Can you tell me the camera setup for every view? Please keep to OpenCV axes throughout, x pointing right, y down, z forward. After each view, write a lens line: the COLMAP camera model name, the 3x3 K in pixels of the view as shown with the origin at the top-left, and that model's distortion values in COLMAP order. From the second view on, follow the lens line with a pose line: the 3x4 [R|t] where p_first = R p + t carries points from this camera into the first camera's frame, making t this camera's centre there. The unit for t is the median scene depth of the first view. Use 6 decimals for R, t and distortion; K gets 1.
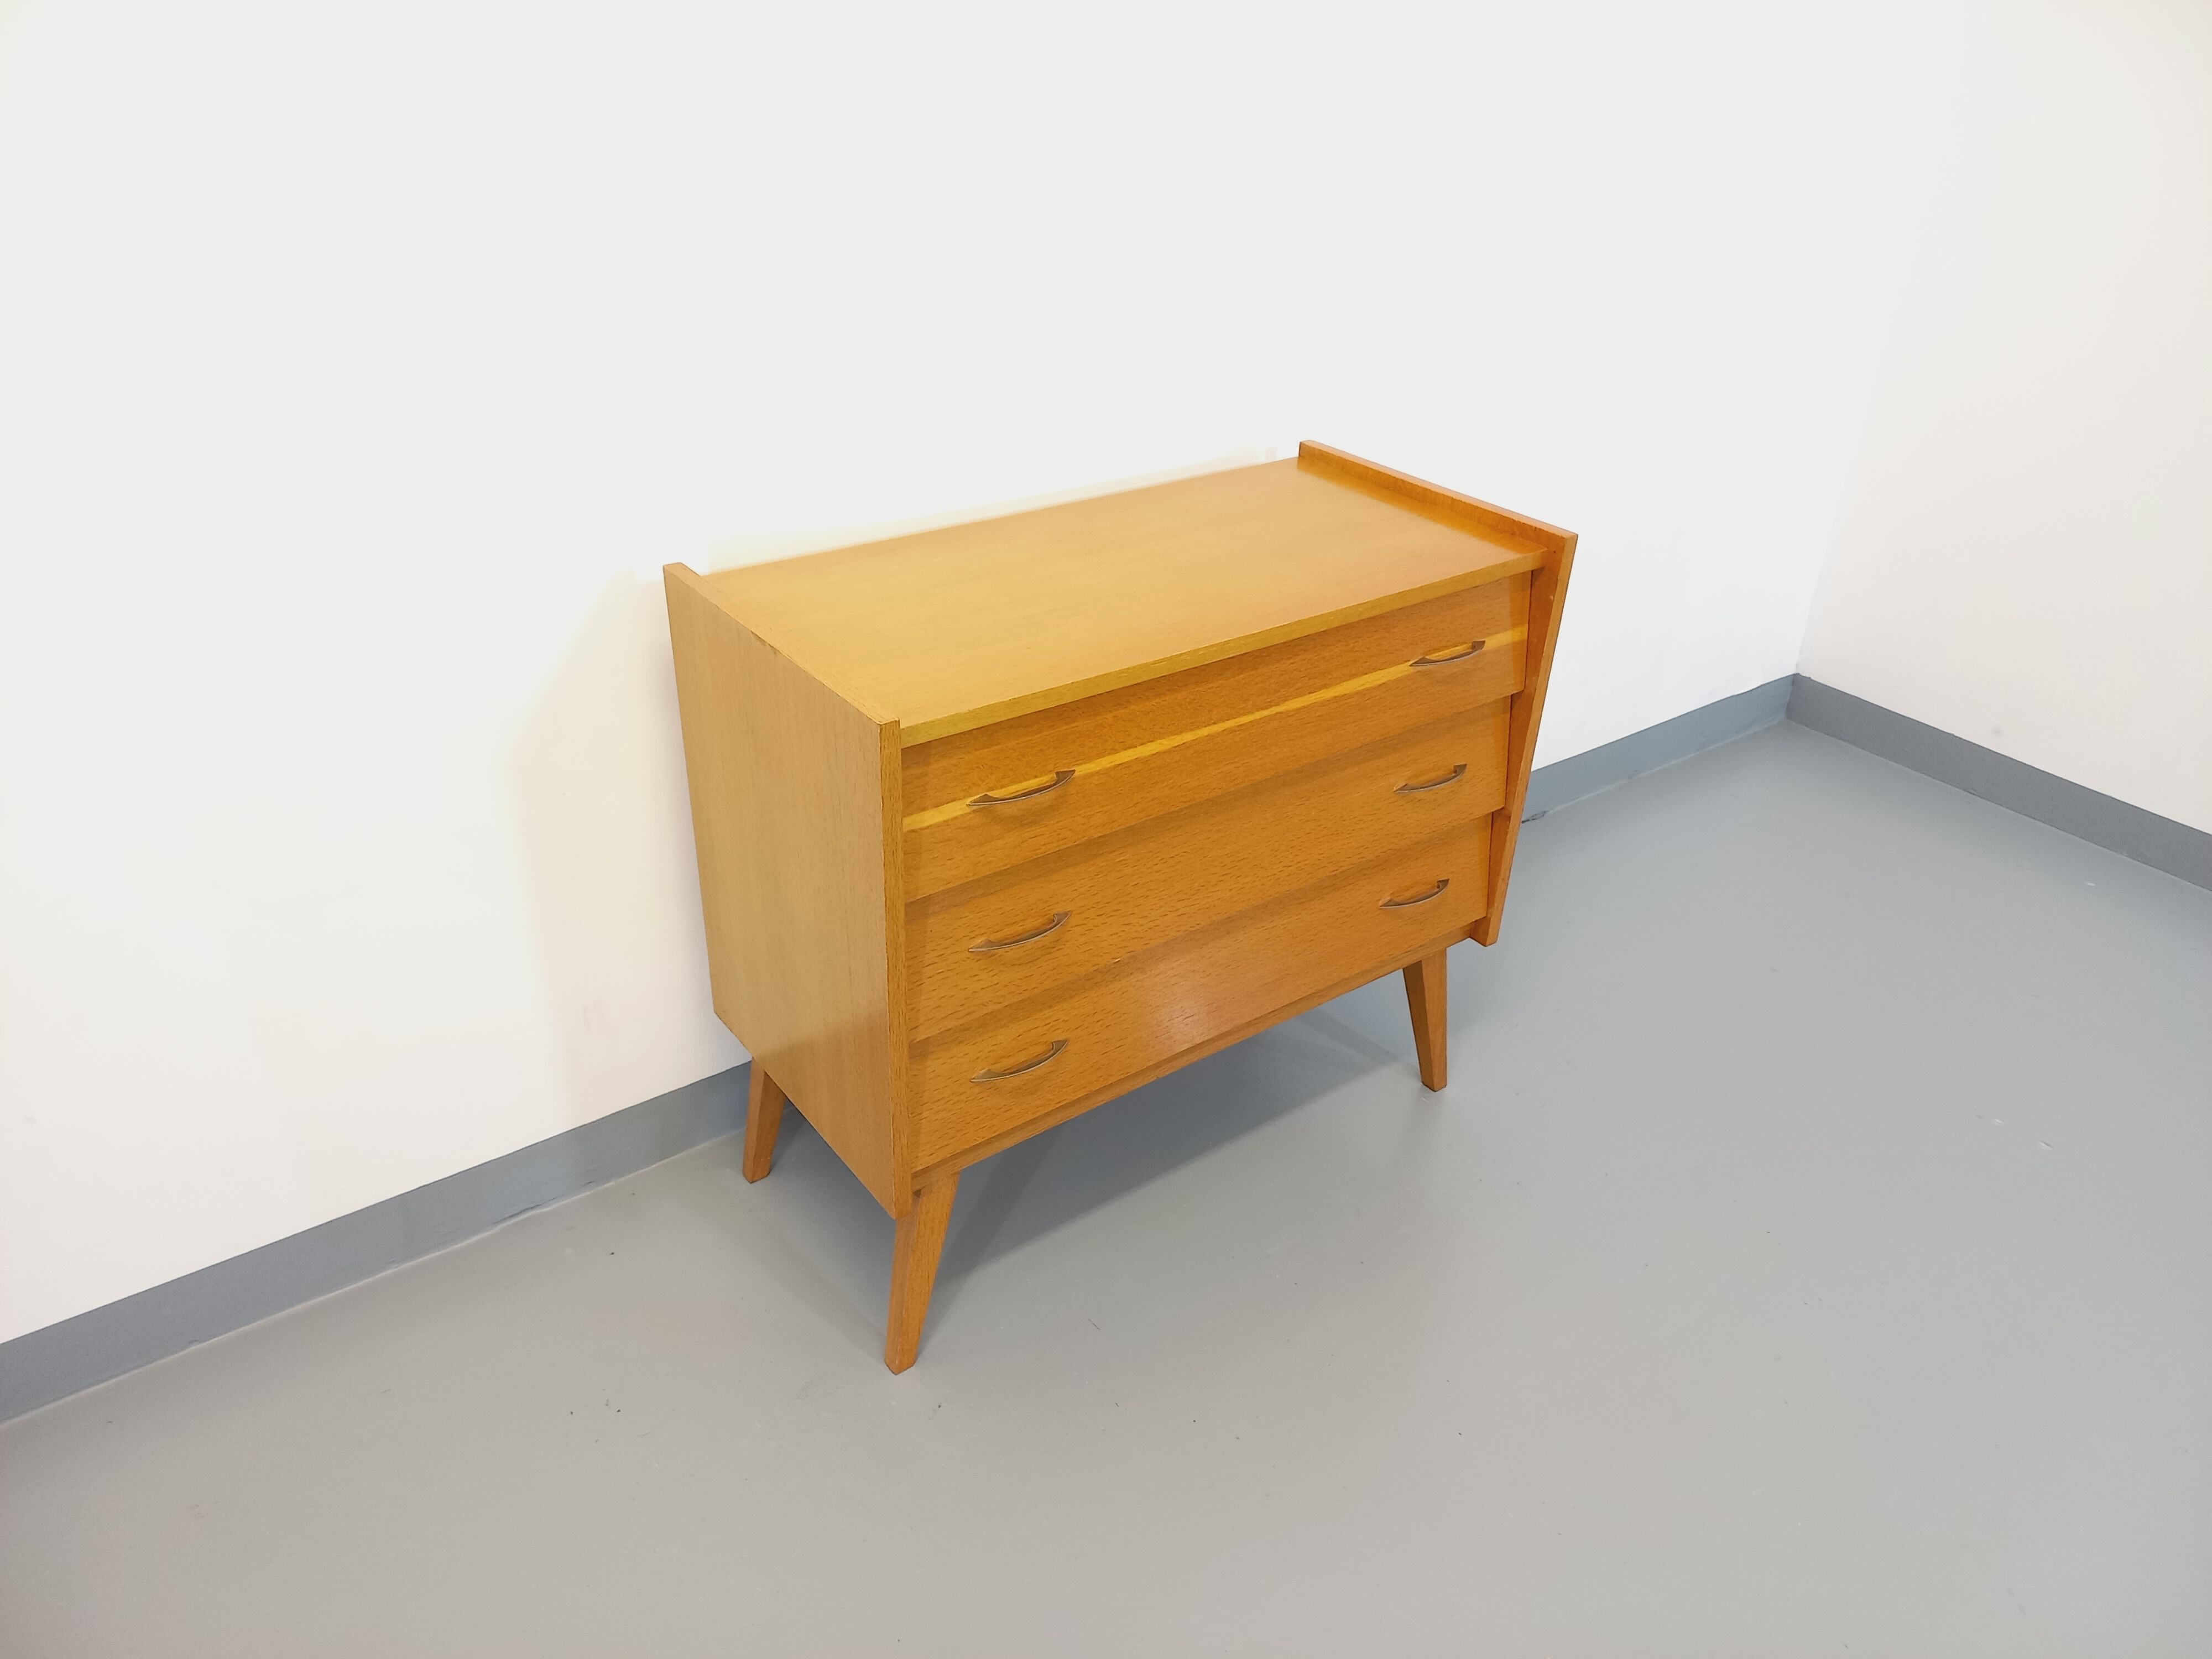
lens RADIAL K [[1578.2, 0, 1137.2], [0, 1578.2, 816.9], [0, 0, 1]] dist [0.071702, 0.000805]
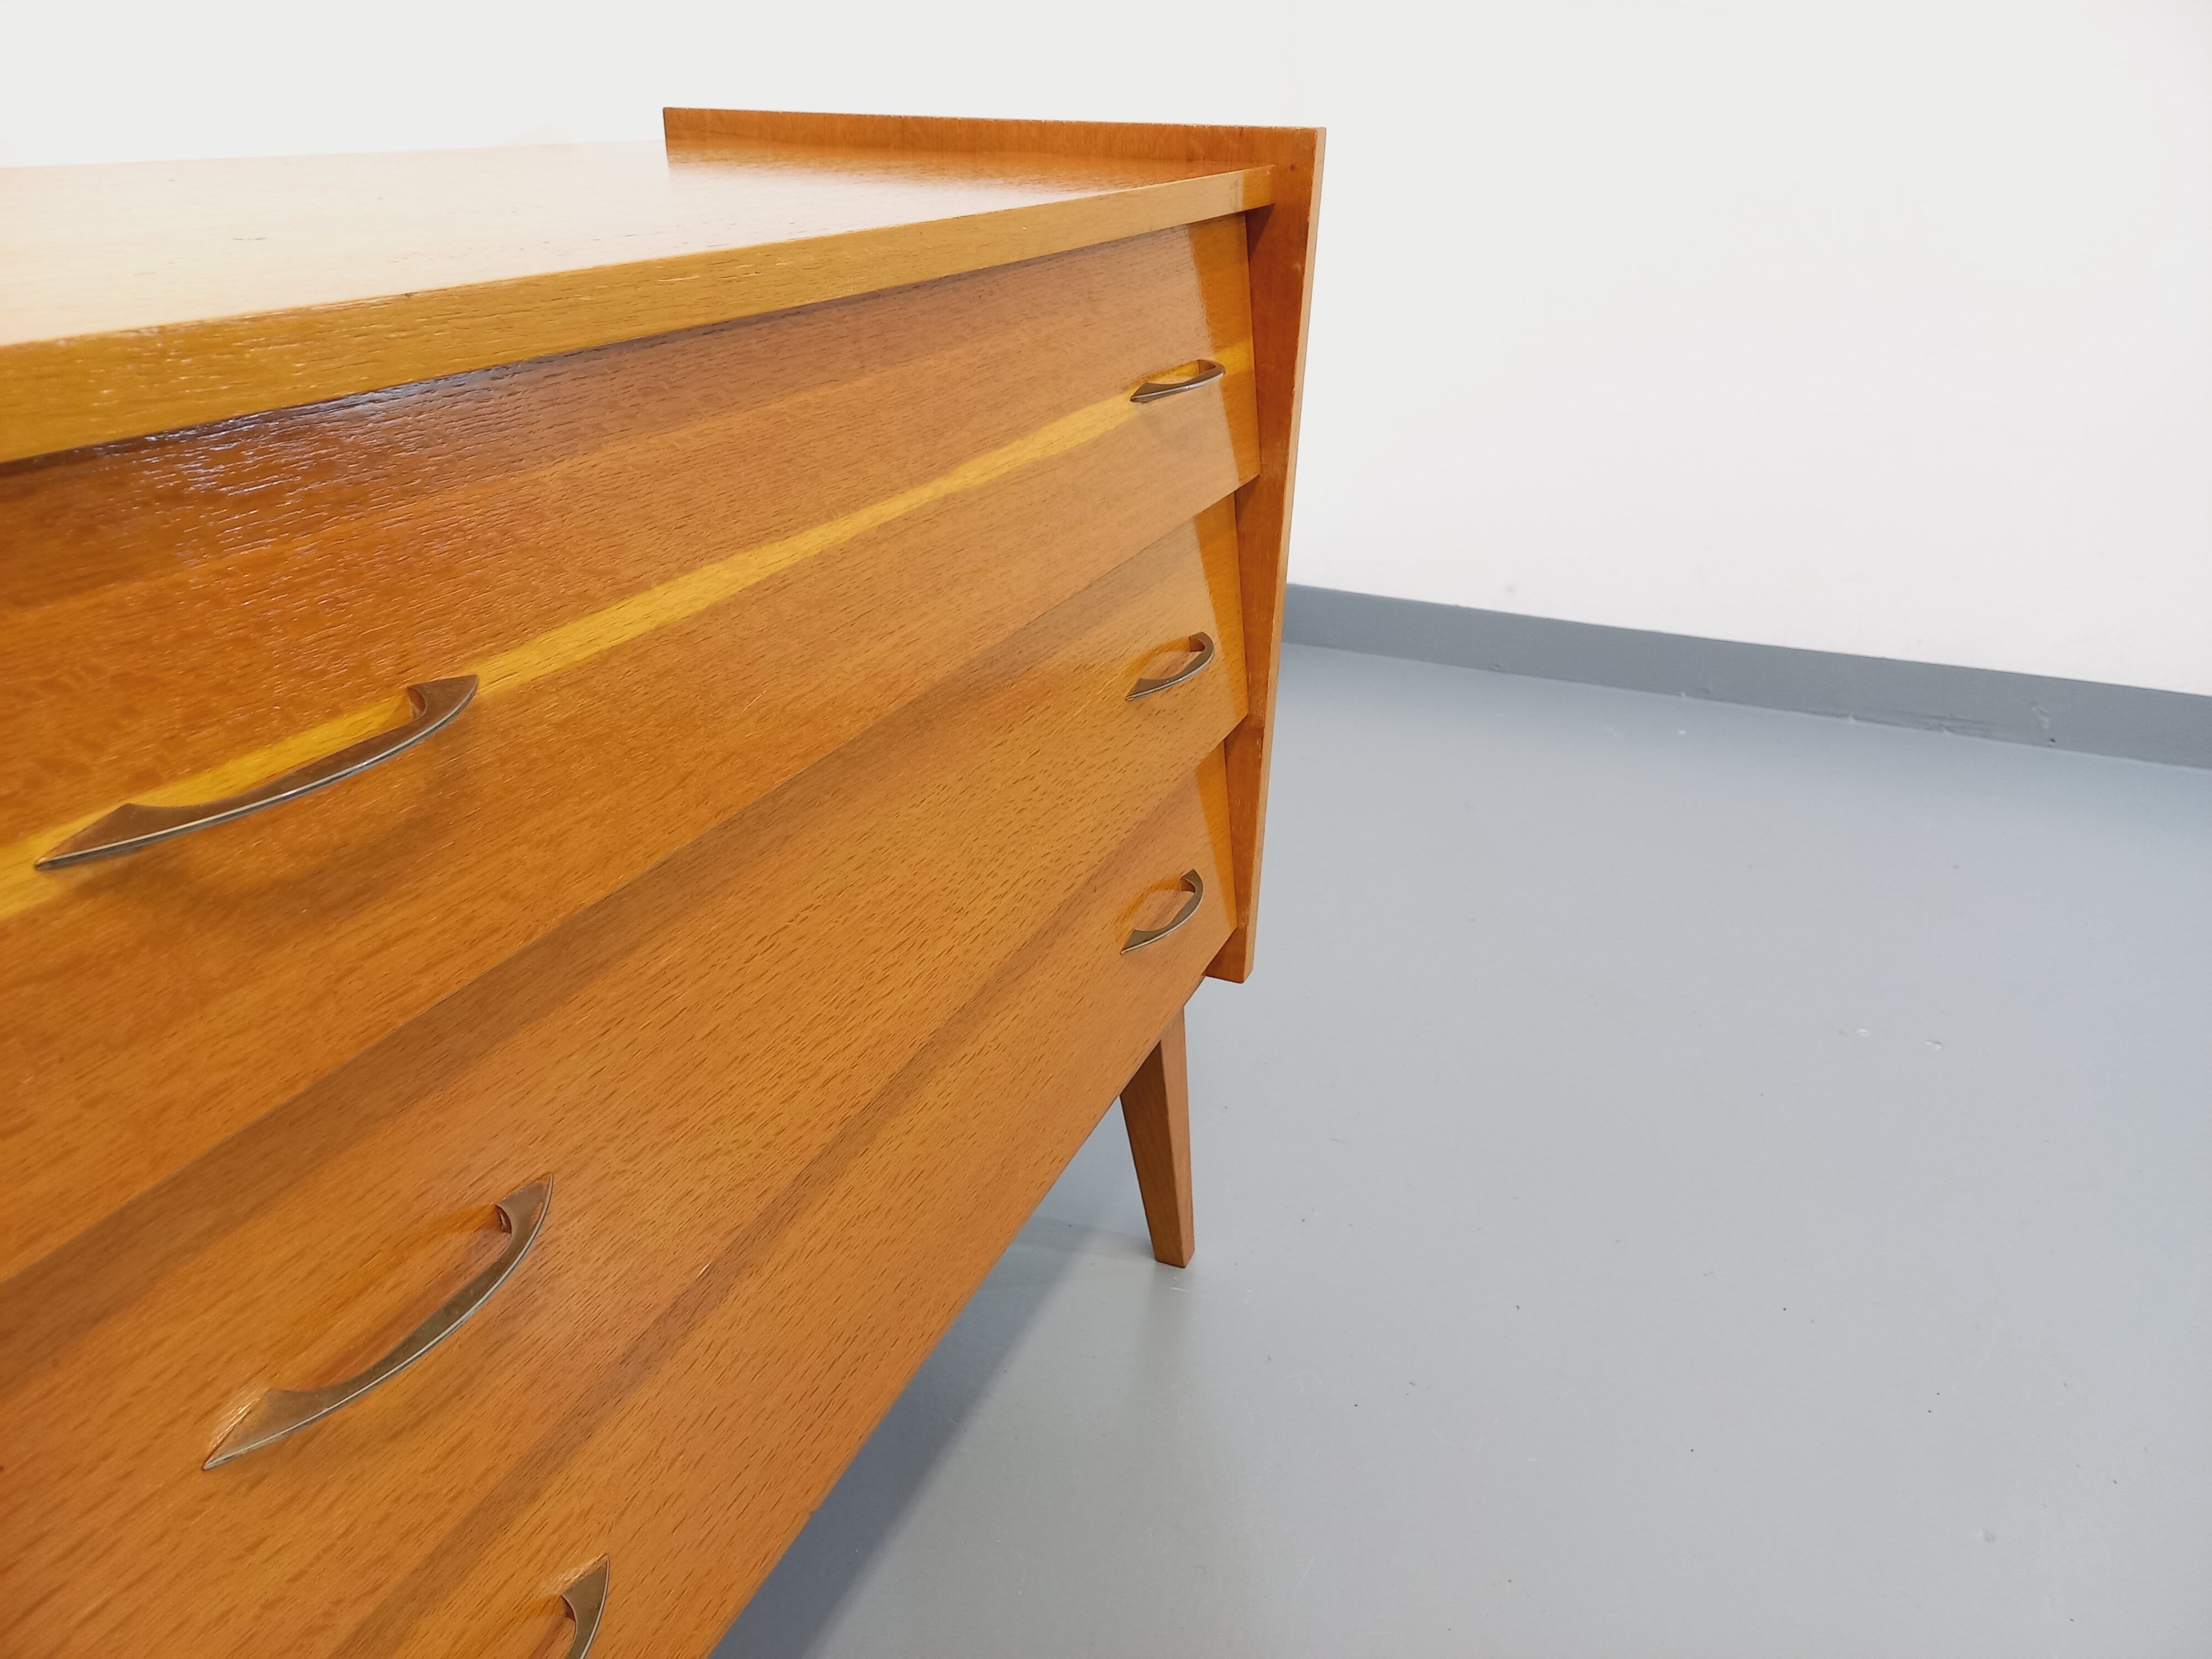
lens RADIAL K [[1607.9, 0, 1108.1], [0, 1607.9, 814.2], [0, 0, 1]] dist [0.082548, -0.095004]
pose [[0.866614, -0.225307, 0.445216, -0.068763], [0.254823, 0.966965, -0.006669, 0.021458], [-0.429005, 0.119230, 0.895399, 0.639169]]
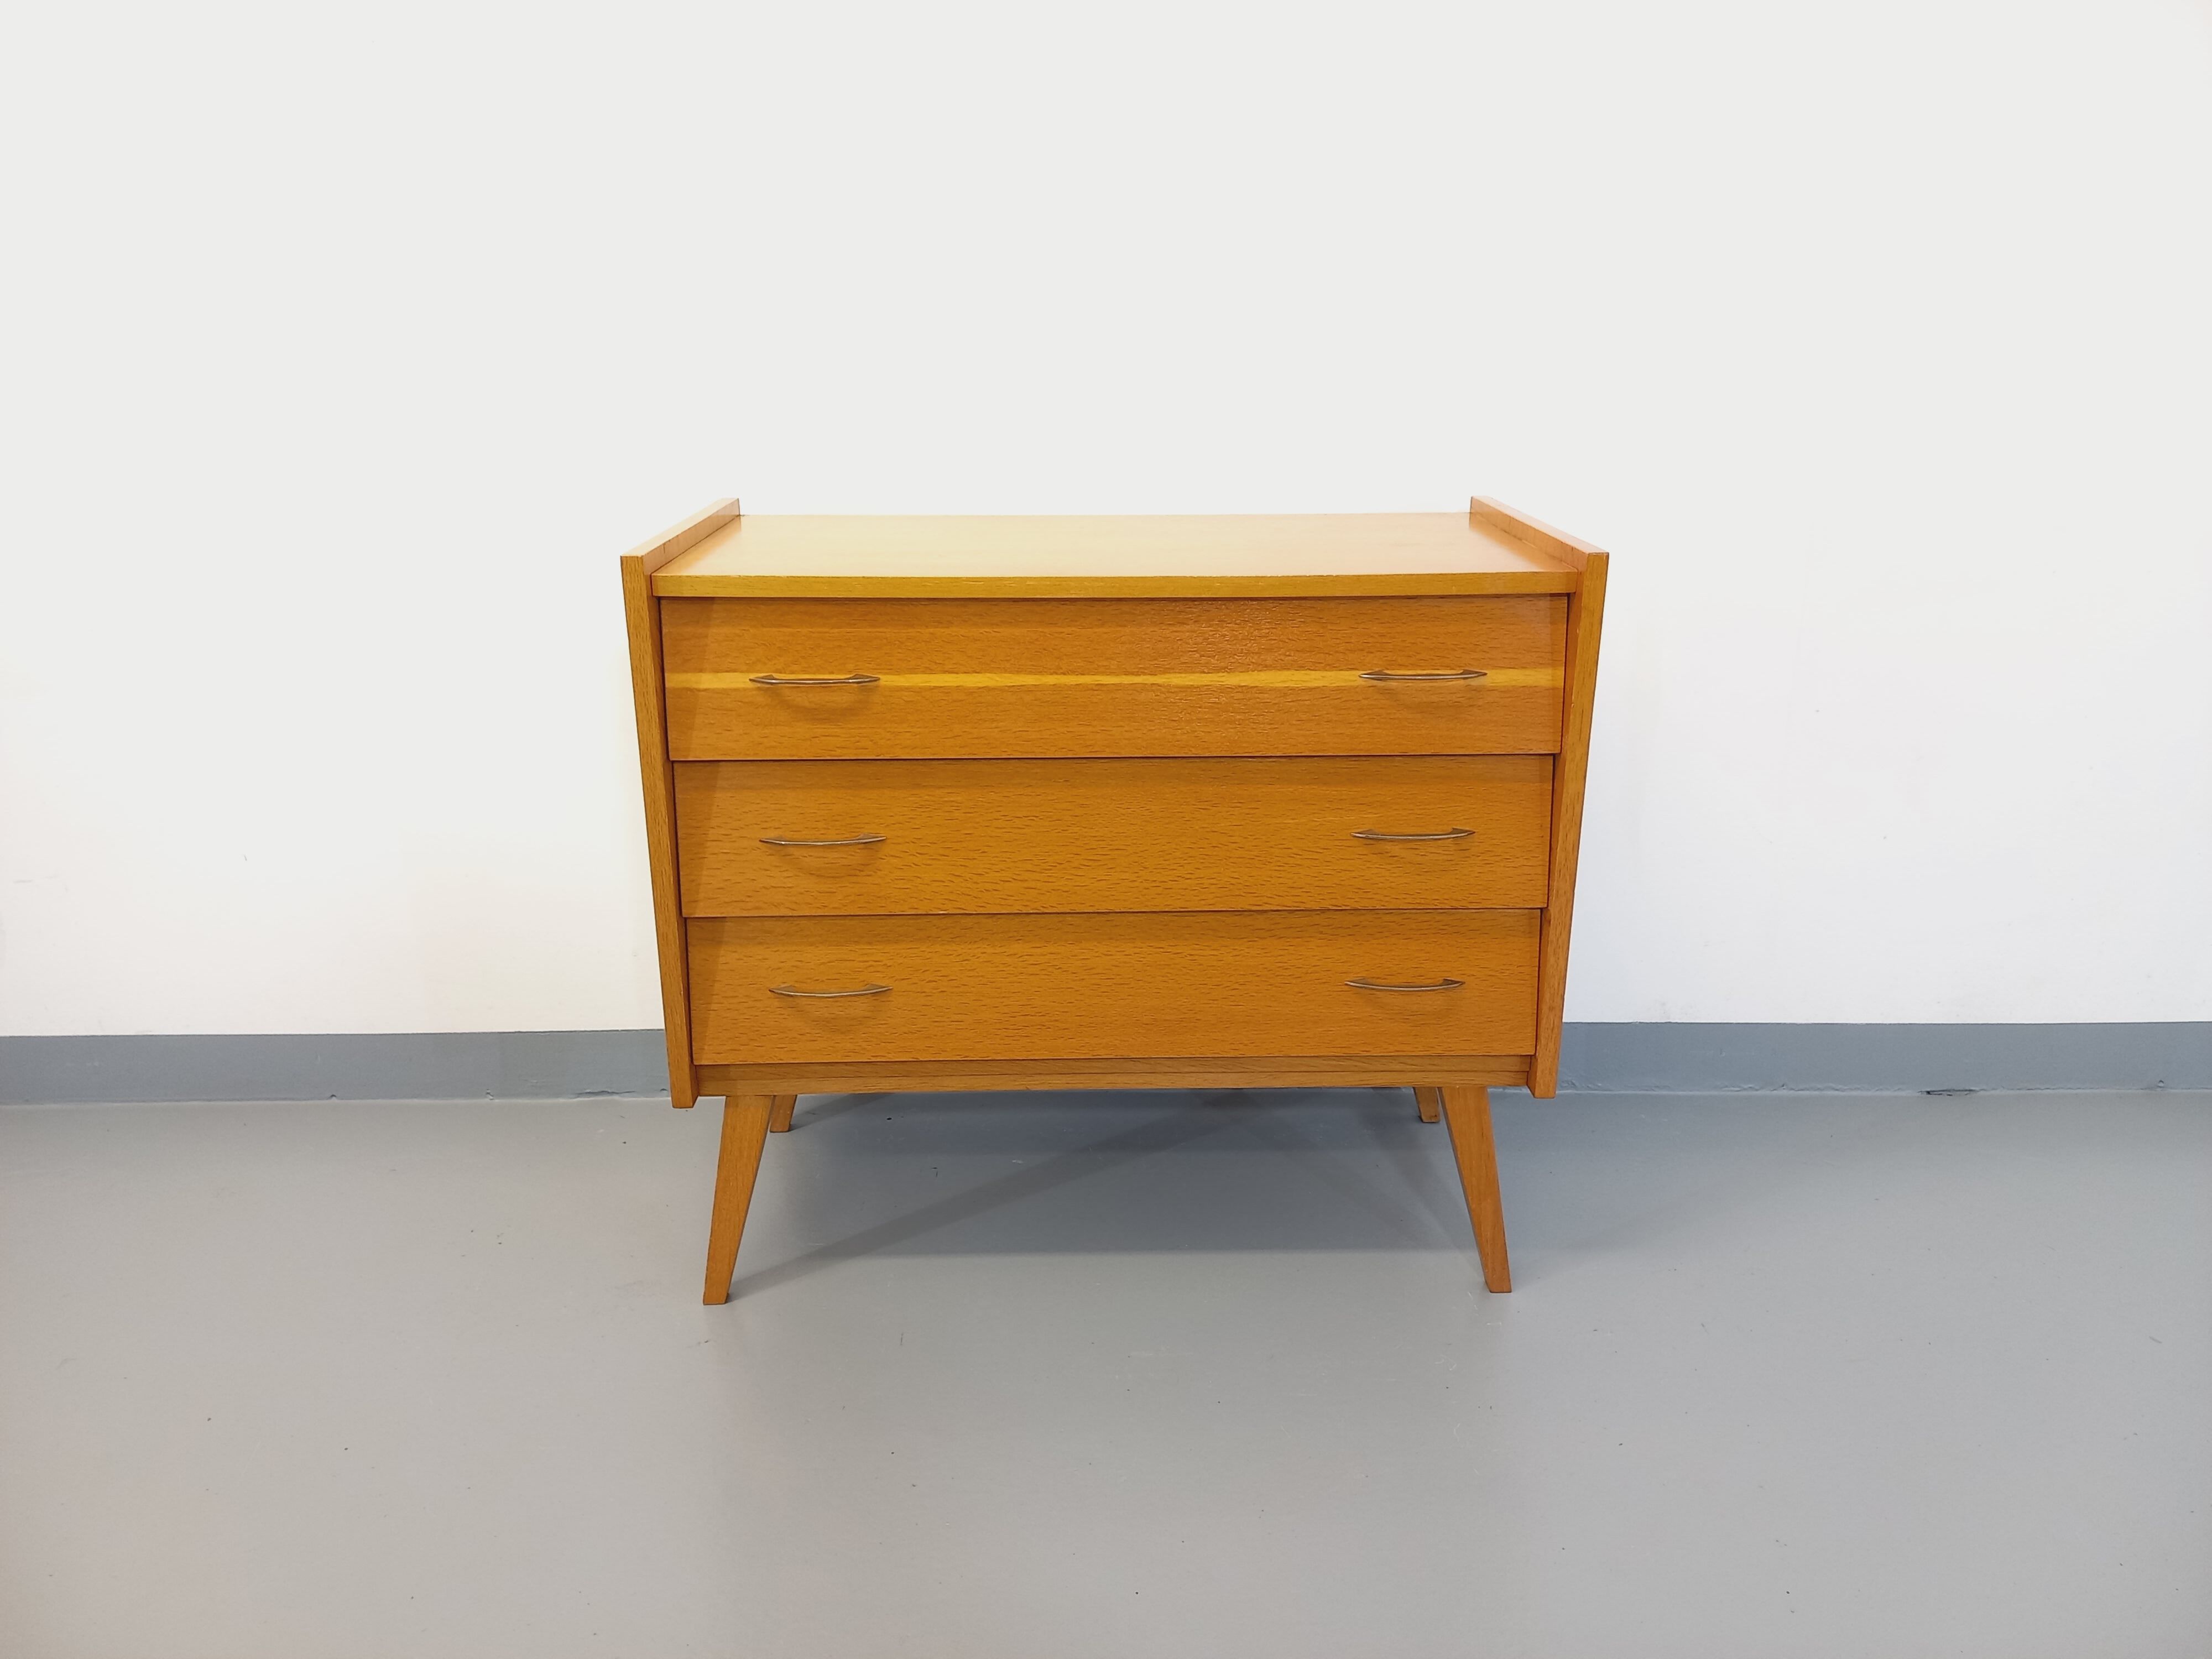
lens RADIAL K [[1578.2, 0, 1137.2], [0, 1578.2, 816.9], [0, 0, 1]] dist [0.071702, 0.000805]
pose [[0.818242, 0.146009, -0.556022, 0.594801], [-0.258646, 0.957287, -0.129243, 0.126850], [0.513402, 0.249565, 0.821058, 0.266838]]
